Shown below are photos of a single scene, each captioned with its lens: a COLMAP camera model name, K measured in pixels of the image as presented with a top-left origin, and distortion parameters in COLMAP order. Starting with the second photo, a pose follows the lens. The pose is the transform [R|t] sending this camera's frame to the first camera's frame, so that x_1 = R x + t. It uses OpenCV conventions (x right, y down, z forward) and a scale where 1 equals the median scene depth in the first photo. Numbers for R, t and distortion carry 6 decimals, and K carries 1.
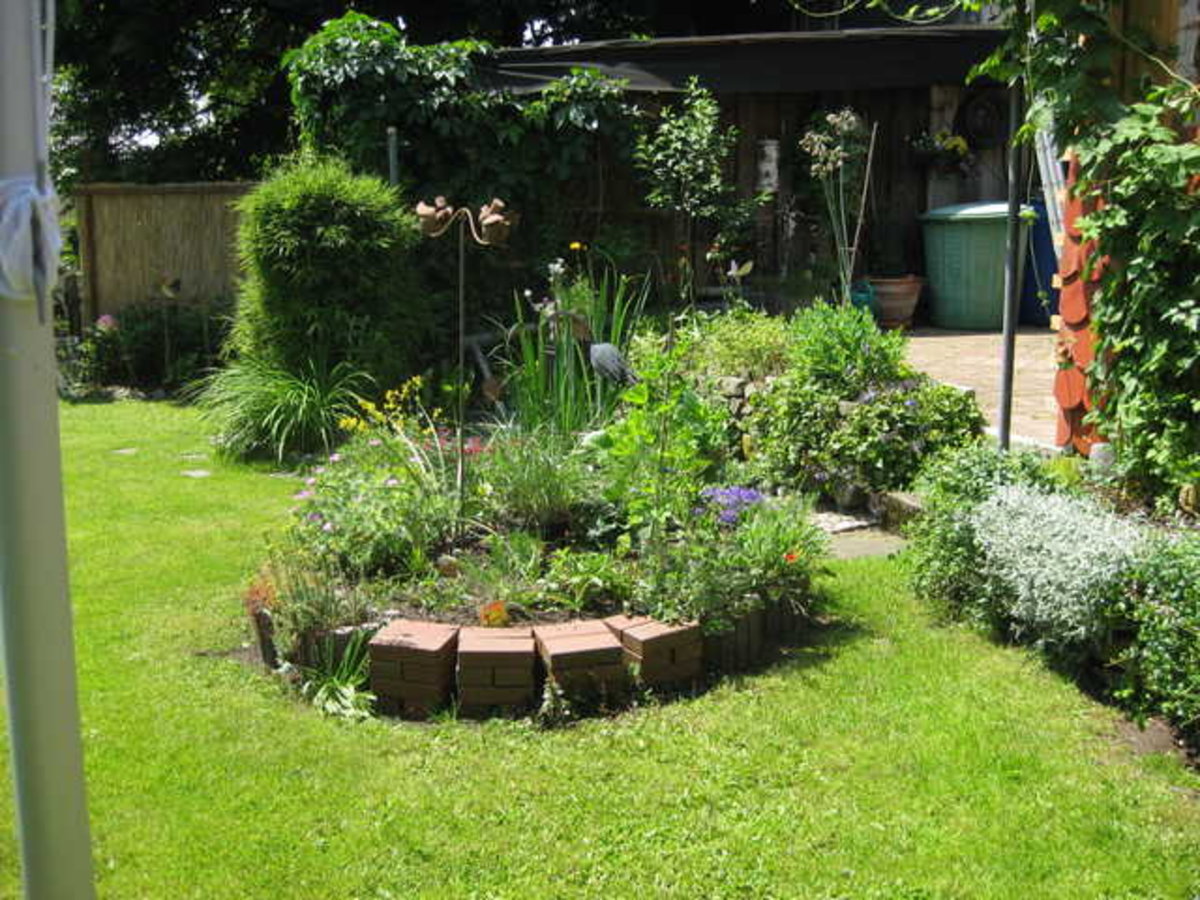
lens RADIAL K [[1320.3, 0, 600.0], [0, 1320.3, 450.0], [0, 0, 1]] dist [-0.159286, 0.013475]
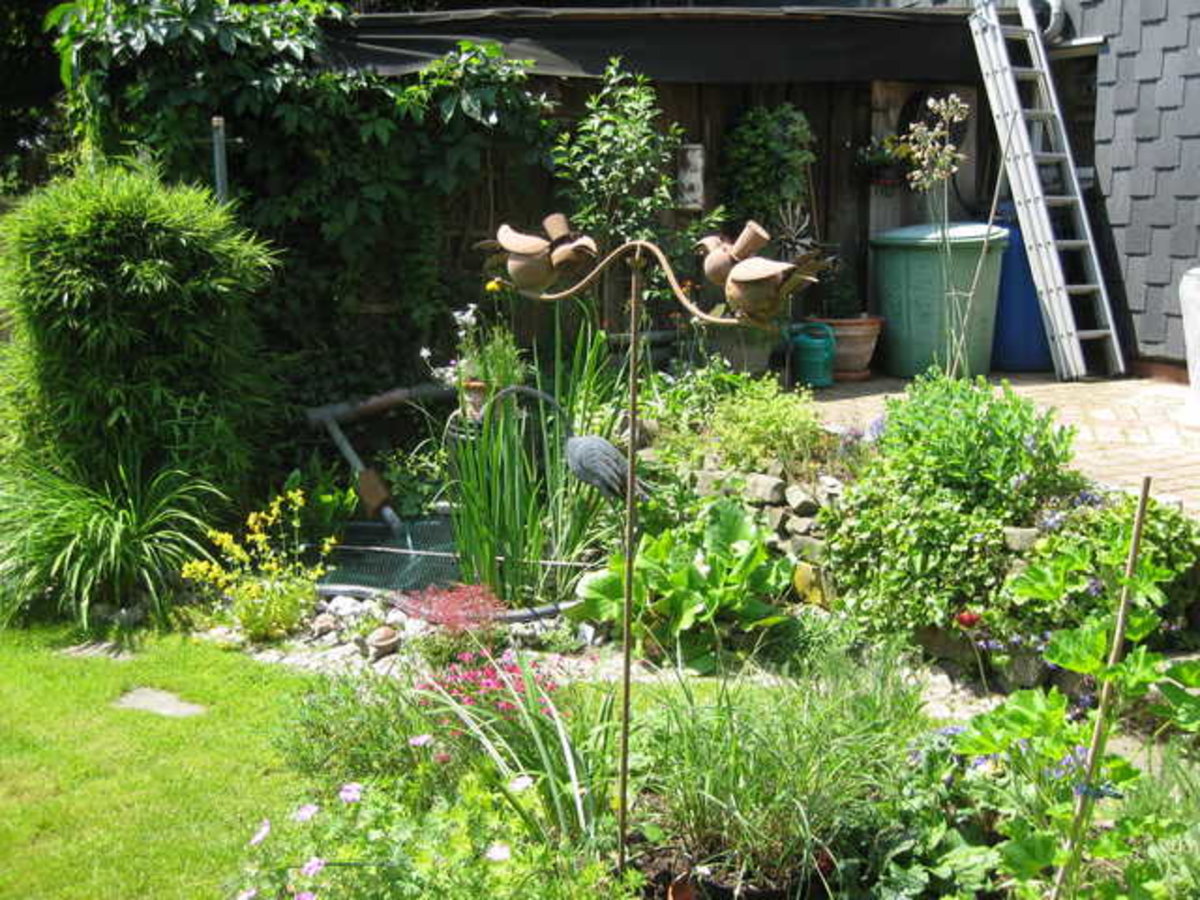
lens RADIAL K [[1332.0, 0, 604.7], [0, 1332.0, 443.0], [0, 0, 1]] dist [-0.170550, 0.133379]
pose [[0.977255, -0.032463, 0.209567, -0.109628], [0.036842, 0.999176, -0.017024, -0.054661], [-0.208842, 0.024357, 0.977646, 0.282564]]
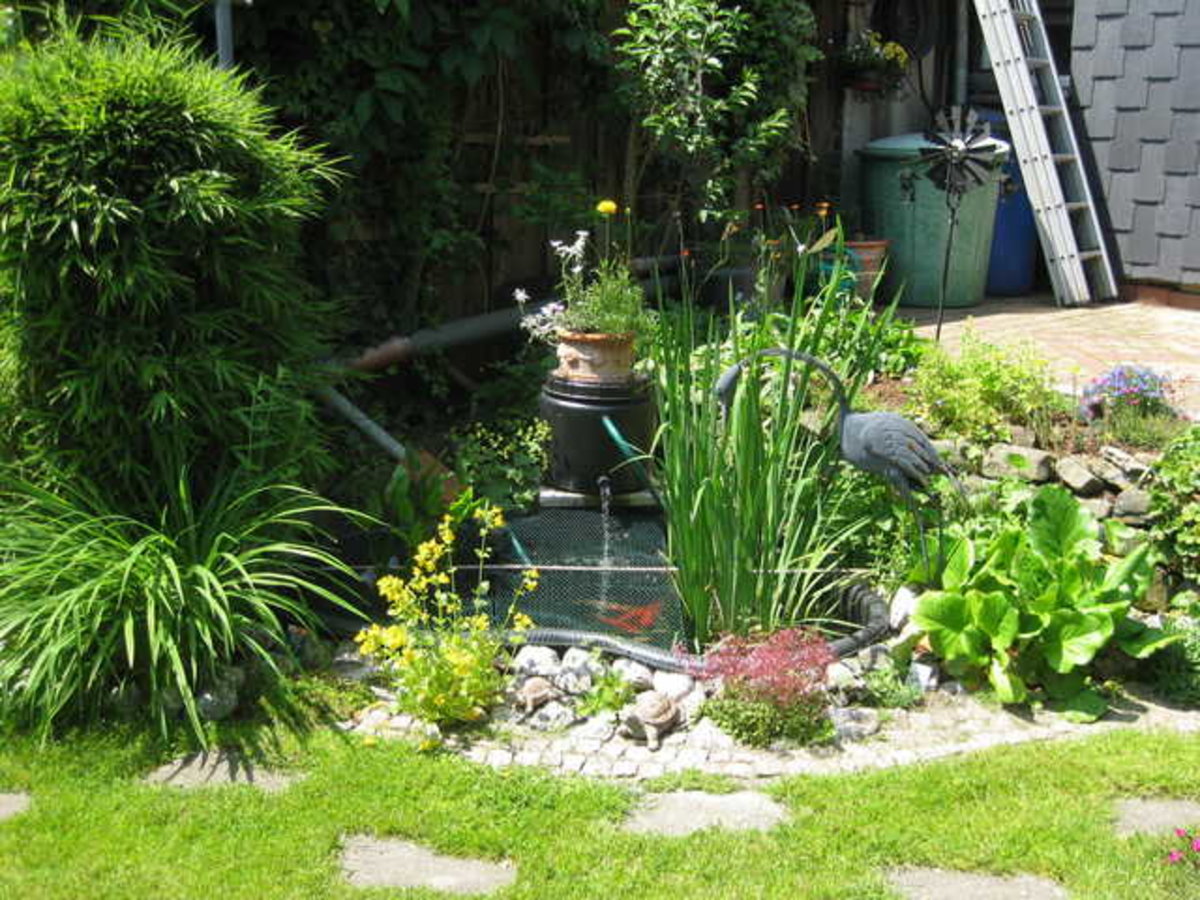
lens RADIAL K [[1332.0, 0, 604.7], [0, 1332.0, 443.0], [0, 0, 1]] dist [-0.170550, 0.133379]
pose [[0.885130, -0.092193, 0.456120, -0.270118], [0.070138, 0.995411, 0.065090, -0.091396], [-0.460028, -0.025622, 0.887535, 0.499907]]
